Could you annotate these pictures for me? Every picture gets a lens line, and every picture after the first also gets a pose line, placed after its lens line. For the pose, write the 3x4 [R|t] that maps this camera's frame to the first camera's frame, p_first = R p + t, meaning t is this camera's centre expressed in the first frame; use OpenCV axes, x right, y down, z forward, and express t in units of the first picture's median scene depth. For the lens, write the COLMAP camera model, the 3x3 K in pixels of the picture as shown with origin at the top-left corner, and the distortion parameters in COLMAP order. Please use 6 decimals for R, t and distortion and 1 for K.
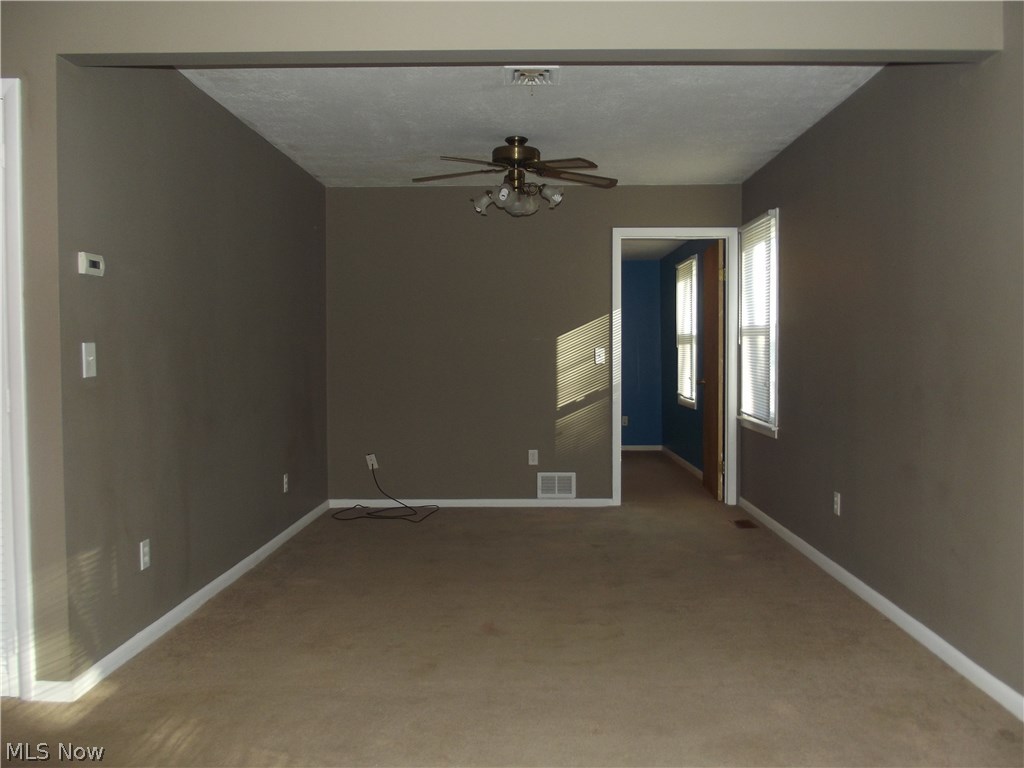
lens RADIAL K [[853.7, 0, 532.6], [0, 853.7, 386.3], [0, 0, 1]] dist [-0.041521, 0.009813]
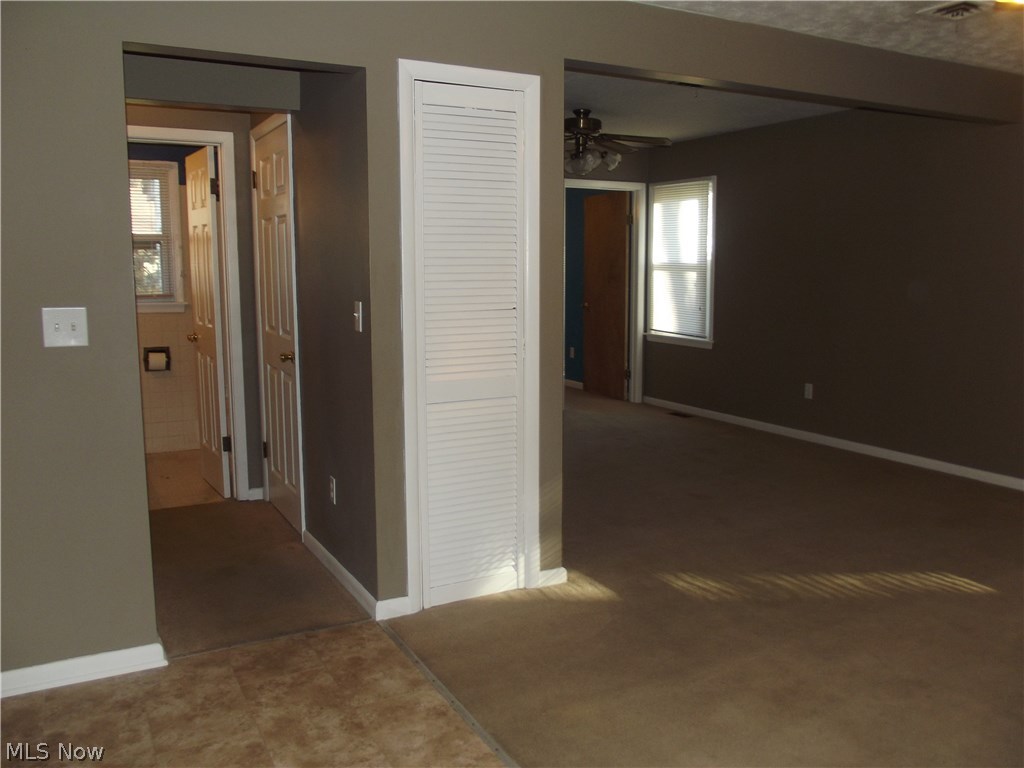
lens RADIAL K [[853.7, 0, 532.6], [0, 853.7, 386.3], [0, 0, 1]] dist [-0.041521, 0.009813]
pose [[0.865312, -0.070612, 0.496234, -0.554134], [0.019025, 0.993941, 0.108259, -0.027720], [-0.500872, -0.084237, 0.861412, -0.028698]]
